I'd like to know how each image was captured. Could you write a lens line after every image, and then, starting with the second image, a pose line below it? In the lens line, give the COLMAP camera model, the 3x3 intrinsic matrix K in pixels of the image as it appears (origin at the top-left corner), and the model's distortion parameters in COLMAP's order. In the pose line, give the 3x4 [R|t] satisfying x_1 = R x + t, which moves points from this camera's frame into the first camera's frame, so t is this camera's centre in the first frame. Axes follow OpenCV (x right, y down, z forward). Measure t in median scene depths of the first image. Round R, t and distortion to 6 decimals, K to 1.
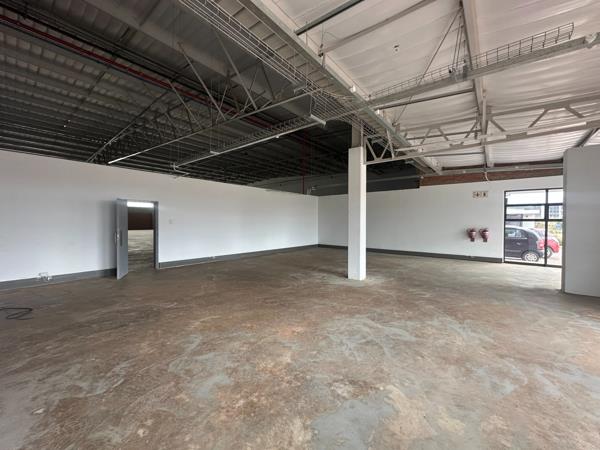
lens RADIAL K [[239.6, 0, 296.1], [0, 239.6, 224.7], [0, 0, 1]] dist [-0.004292, 0.000444]
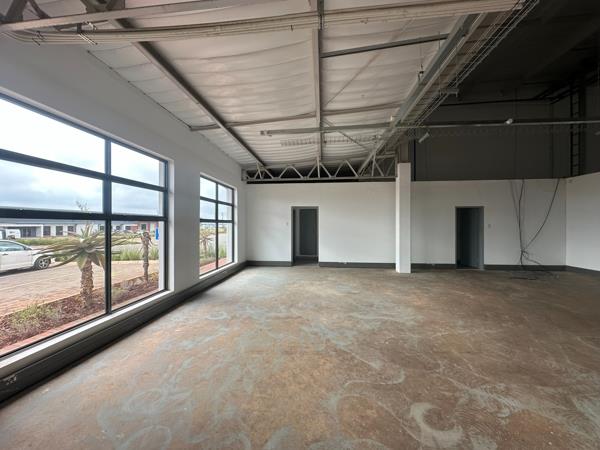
lens RADIAL K [[239.6, 0, 297.8], [0, 239.6, 223.5], [0, 0, 1]] dist [-0.004292, 0.000444]
pose [[-0.828784, -0.006167, -0.559535, 1.144045], [-0.008485, 0.999963, 0.001546, -0.013346], [0.559505, 0.006029, -0.828805, 1.491825]]
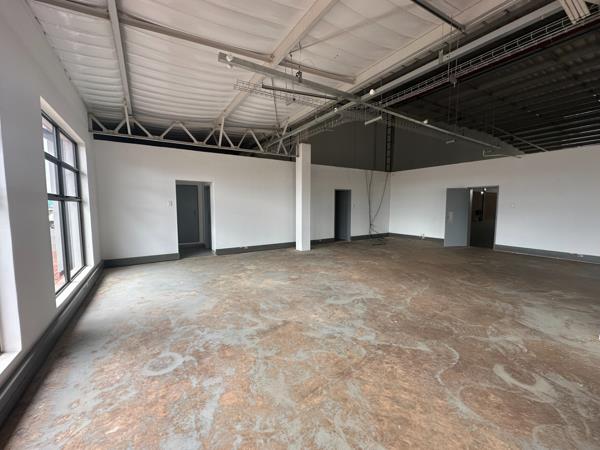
lens RADIAL K [[239.6, 0, 299.1], [0, 239.6, 223.5], [0, 0, 1]] dist [-0.004292, 0.000444]
pose [[-0.303566, 0.070044, -0.950232, 1.283106], [-0.010336, 0.996993, 0.076793, -0.004402], [0.952754, 0.033133, -0.301929, 0.942875]]
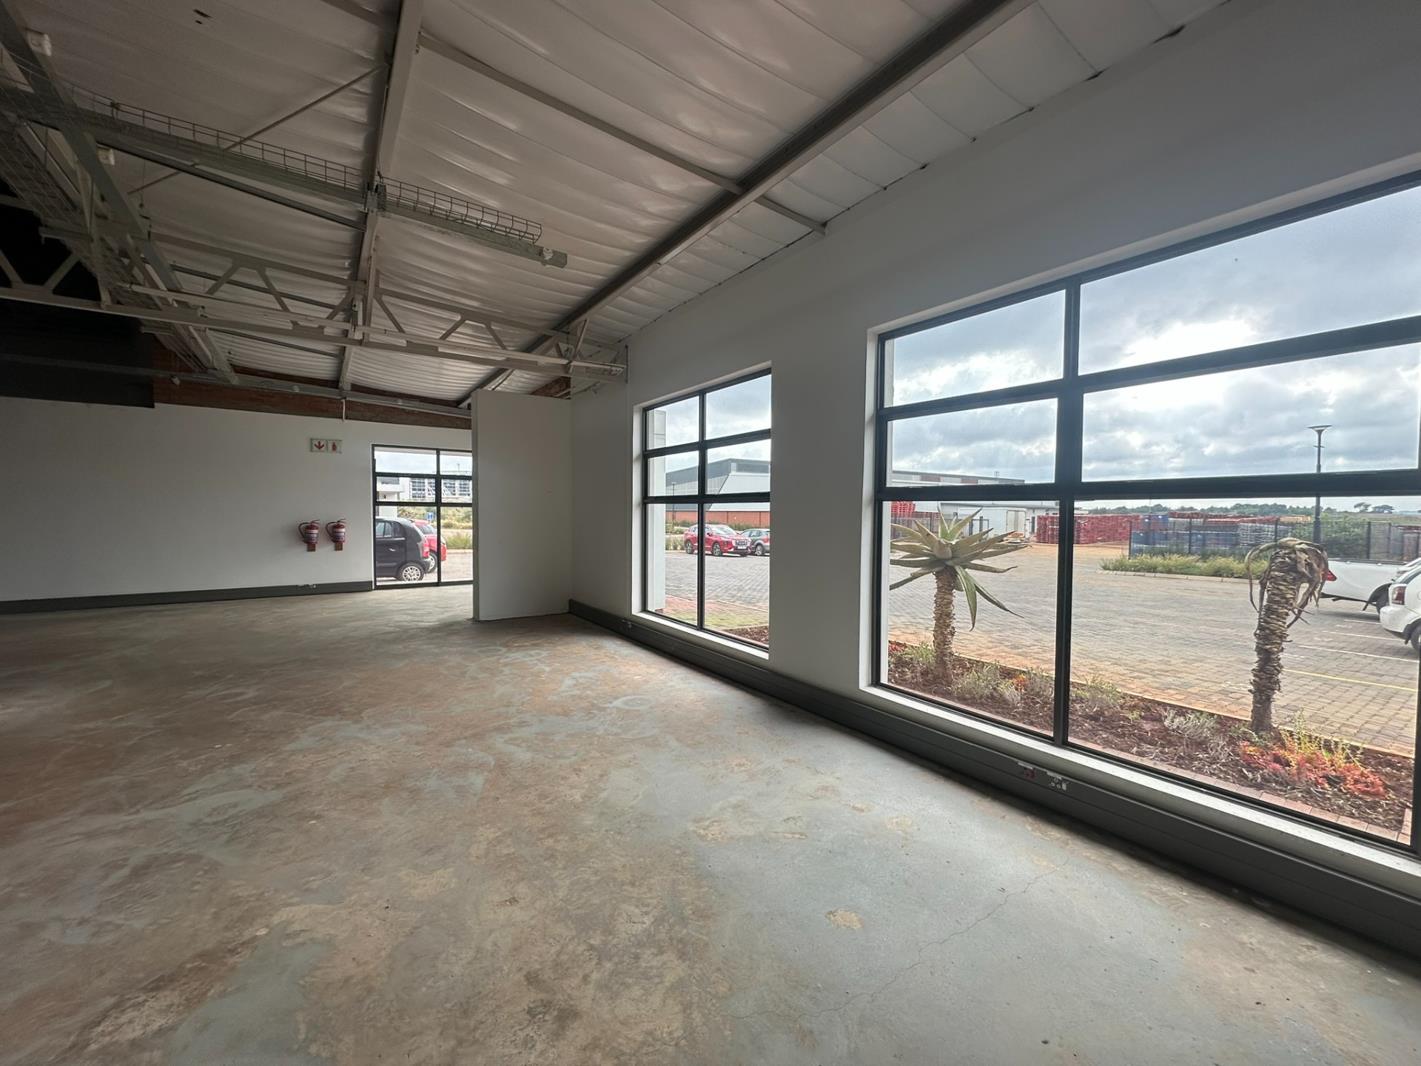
lens RADIAL K [[567.4, 0, 712.8], [0, 567.4, 533.1], [0, 0, 1]] dist [-0.004292, 0.000444]
pose [[0.263362, -0.037824, 0.963955, -0.169669], [0.005019, 0.999271, 0.037839, 0.002313], [-0.964684, -0.005127, 0.263360, 0.028534]]
